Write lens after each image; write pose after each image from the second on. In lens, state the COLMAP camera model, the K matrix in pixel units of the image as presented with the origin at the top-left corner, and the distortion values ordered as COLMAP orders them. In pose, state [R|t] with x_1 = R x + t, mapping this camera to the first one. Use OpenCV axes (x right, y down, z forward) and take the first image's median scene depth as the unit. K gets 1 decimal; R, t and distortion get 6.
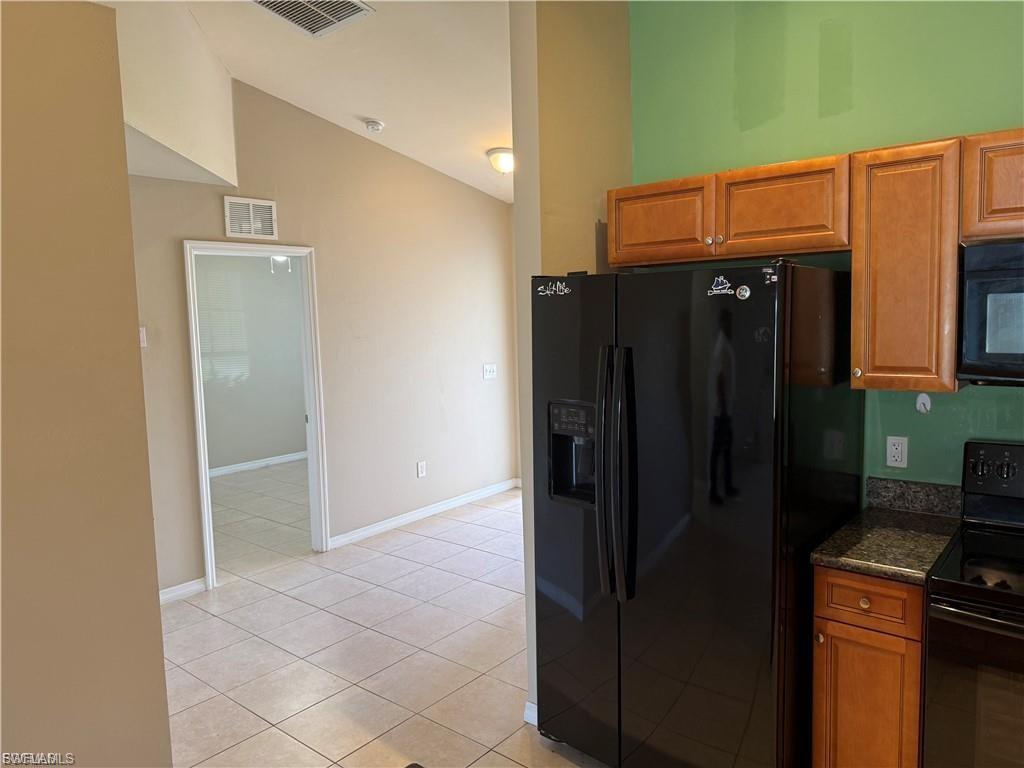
lens RADIAL K [[718.8, 0, 556.7], [0, 718.8, 370.8], [0, 0, 1]] dist [0.030546, -0.000913]
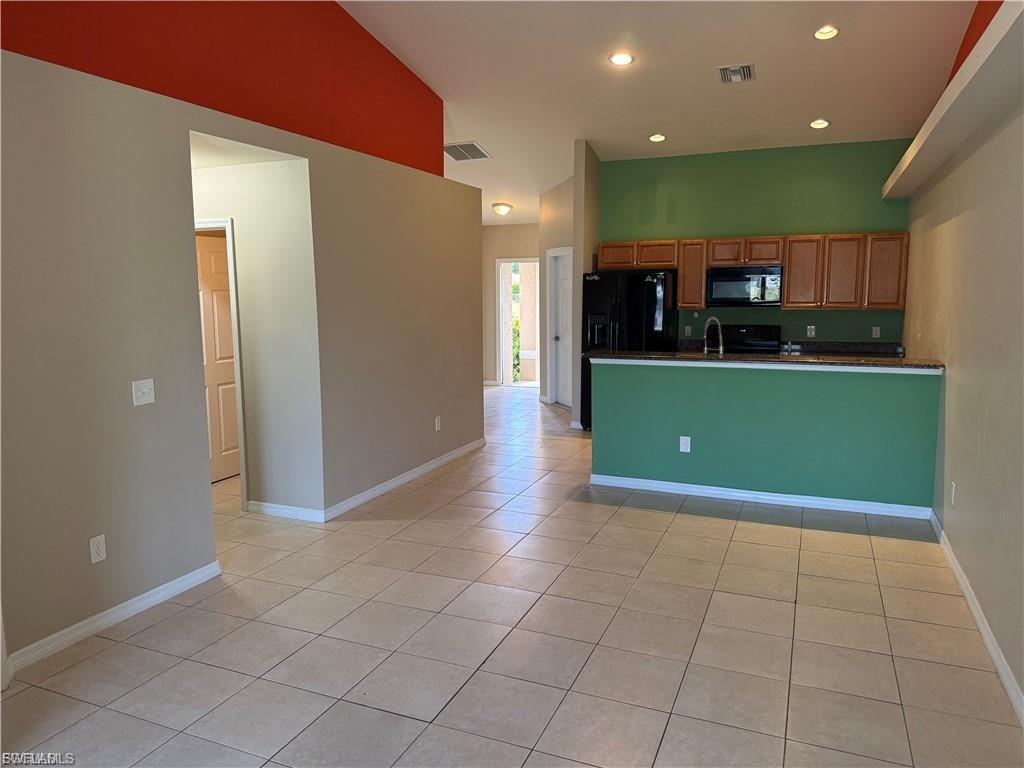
lens RADIAL K [[718.8, 0, 510.7], [0, 718.8, 383.9], [0, 0, 1]] dist [0.030546, -0.000913]
pose [[0.964948, -0.016958, 0.261894, -1.255952], [0.003747, 0.998699, 0.050863, 0.201791], [-0.262416, -0.048099, 0.963755, -2.096535]]
